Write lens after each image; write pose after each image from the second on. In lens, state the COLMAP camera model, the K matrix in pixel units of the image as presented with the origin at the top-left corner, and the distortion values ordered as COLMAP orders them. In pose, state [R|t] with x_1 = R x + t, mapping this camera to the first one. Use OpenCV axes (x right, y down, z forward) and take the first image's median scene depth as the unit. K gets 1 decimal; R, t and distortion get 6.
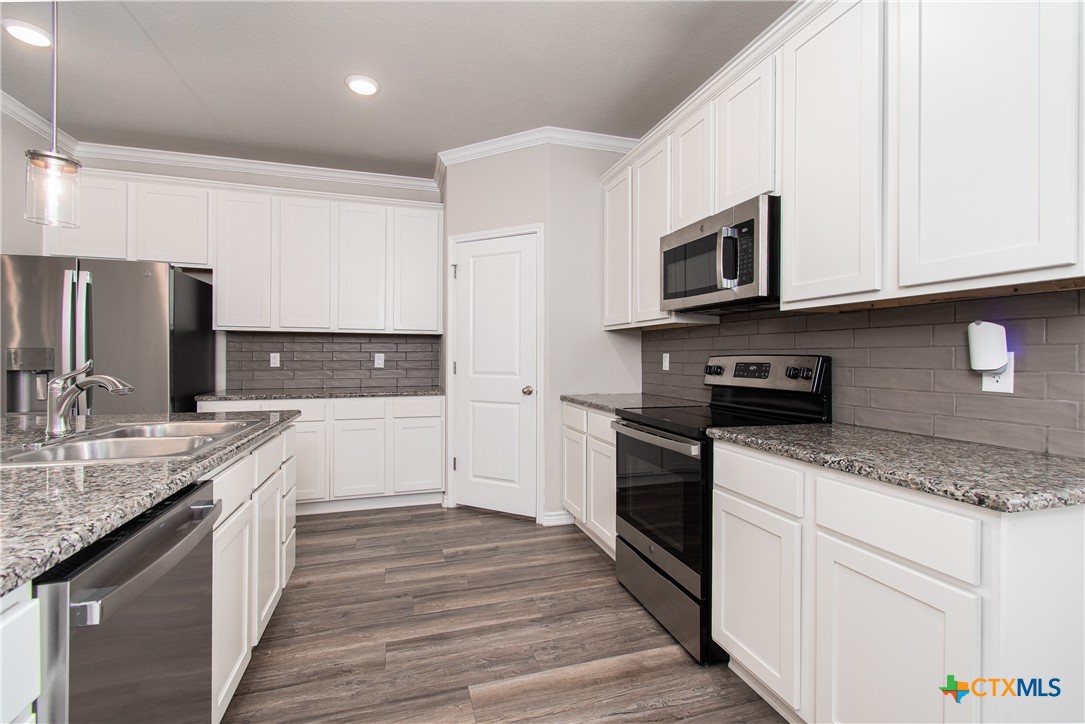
lens RADIAL K [[482.4, 0, 547.8], [0, 482.4, 353.8], [0, 0, 1]] dist [0.002822, -0.002168]
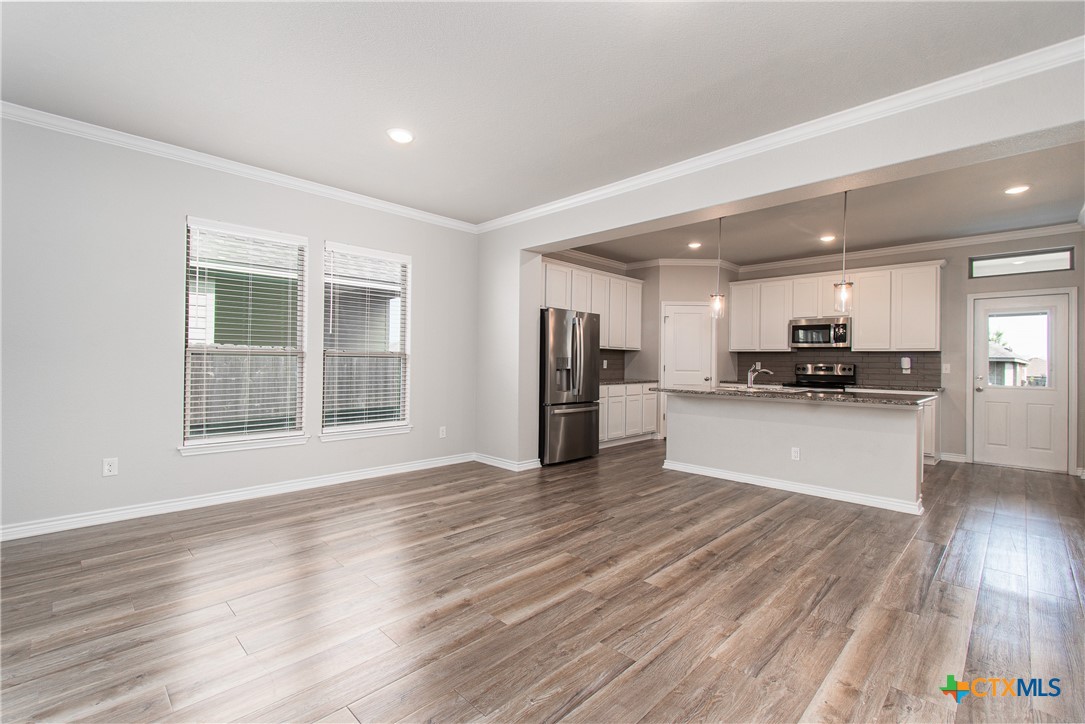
lens RADIAL K [[482.4, 0, 547.4], [0, 482.4, 362.6], [0, 0, 1]] dist [0.002822, -0.002168]
pose [[0.885056, 0.009279, 0.465392, -1.772991], [-0.013934, 0.999881, 0.006563, 0.000203], [-0.465276, -0.012294, 0.885080, -0.602192]]
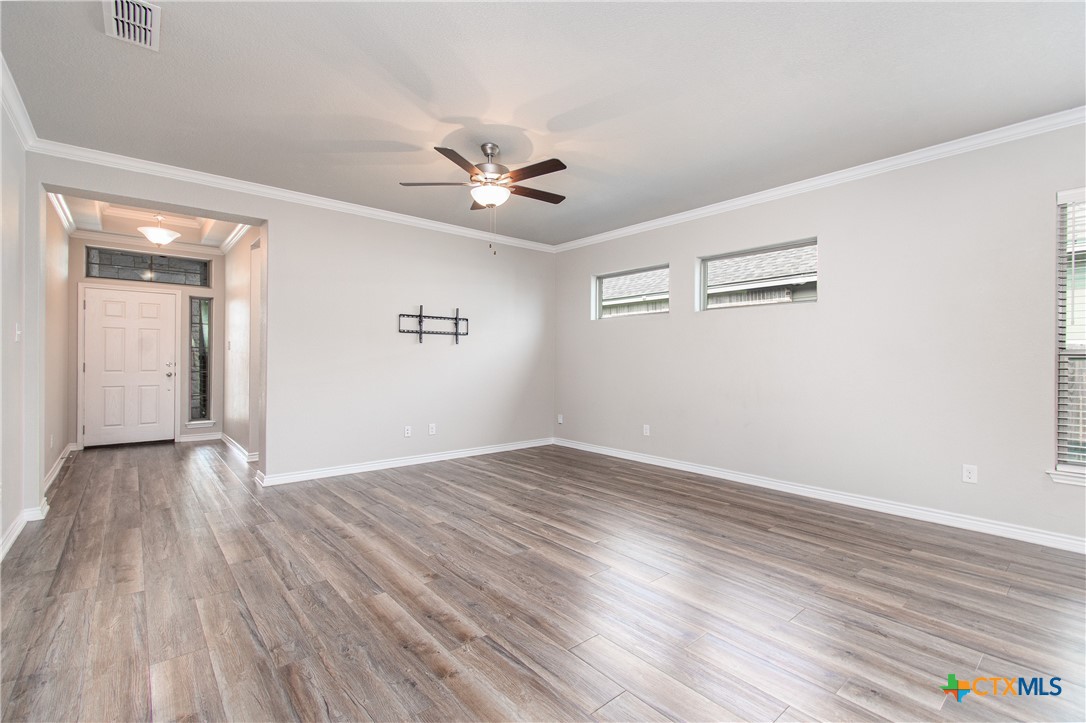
lens RADIAL K [[482.9, 0, 544.7], [0, 482.9, 358.1], [0, 0, 1]] dist [0.002822, -0.002168]
pose [[0.385085, 0.000559, -0.922881, -1.509471], [-0.003436, 0.999994, -0.000828, -0.000040], [0.922875, 0.003490, 0.385085, -0.488788]]
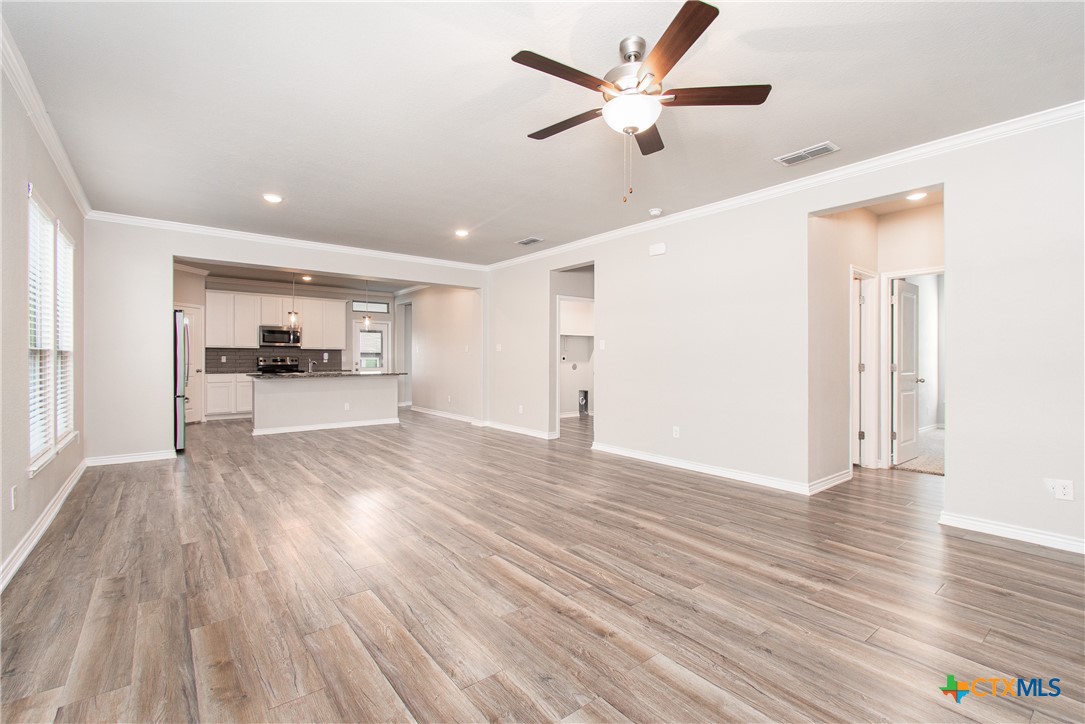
lens RADIAL K [[482.4, 0, 551.5], [0, 482.4, 362.1], [0, 0, 1]] dist [0.002822, -0.002168]
pose [[-0.366141, -0.009102, 0.930515, -3.254249], [-0.005253, 0.999956, 0.007714, 0.001867], [-0.930545, -0.002064, -0.366173, 0.218132]]
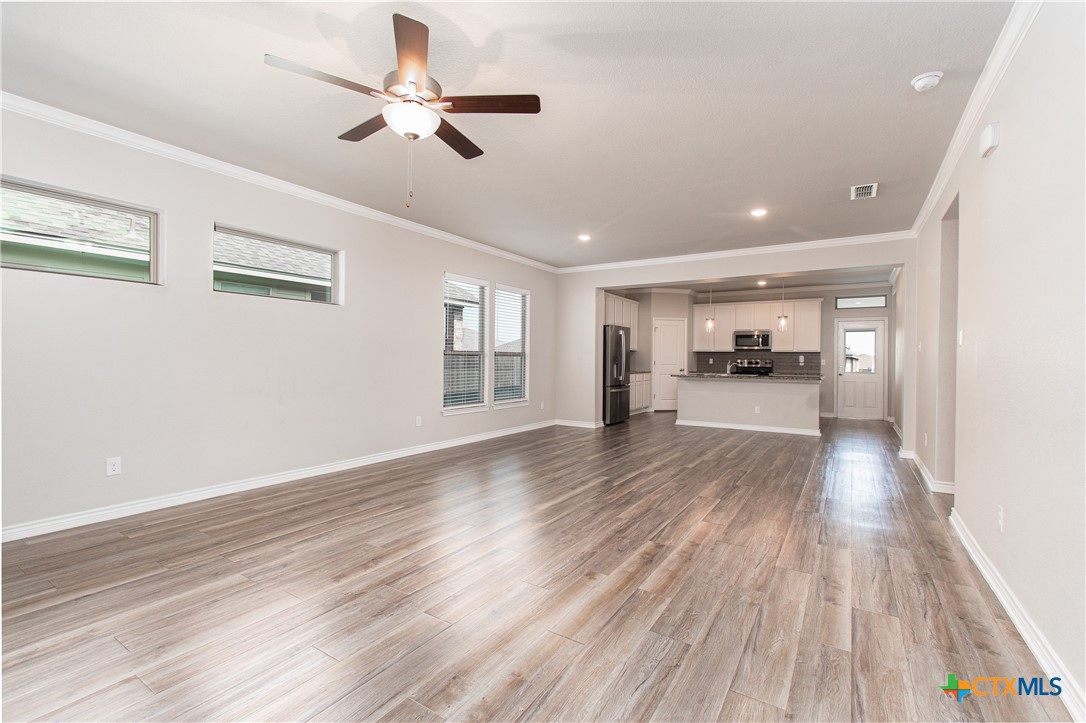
lens RADIAL K [[482.9, 0, 548.8], [0, 482.9, 362.1], [0, 0, 1]] dist [0.002822, -0.002168]
pose [[0.765219, 0.002718, 0.643764, -2.926497], [-0.011963, 0.999878, 0.009999, 0.003190], [-0.643659, -0.015353, 0.765158, -0.921736]]
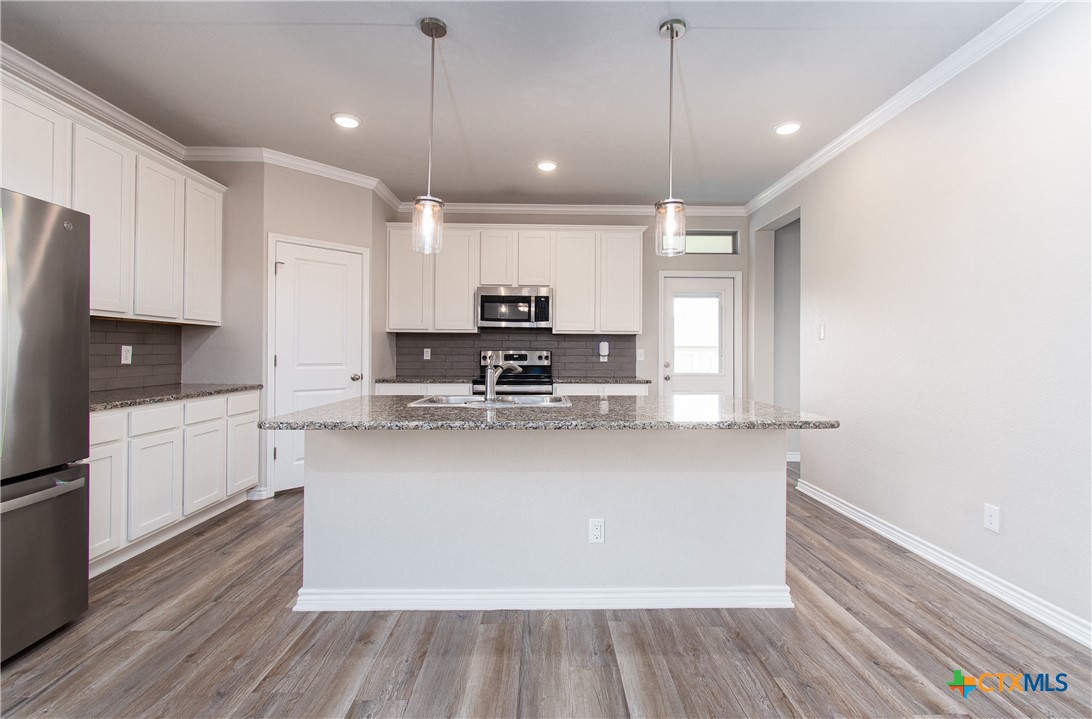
lens RADIAL K [[485.6, 0, 547.6], [0, 485.6, 348.7], [0, 0, 1]] dist [0.002822, -0.002168]
pose [[0.288310, 0.005817, 0.957519, -1.181924], [-0.008610, 0.999957, -0.003482, 0.001445], [-0.957498, -0.007241, 0.288348, 0.163801]]
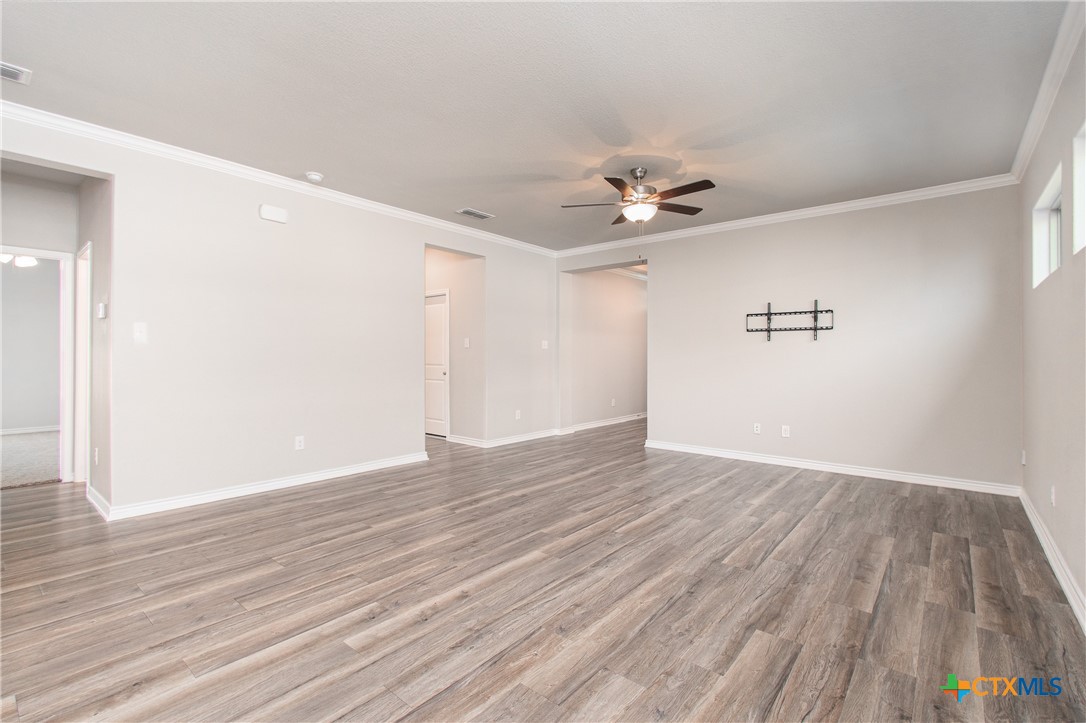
lens RADIAL K [[482.9, 0, 550.0], [0, 482.9, 351.1], [0, 0, 1]] dist [0.002822, -0.002168]
pose [[-0.838925, -0.010139, -0.544152, -1.702147], [-0.003900, 0.999913, -0.012617, 0.005693], [0.544232, -0.008463, -0.838892, 0.766937]]
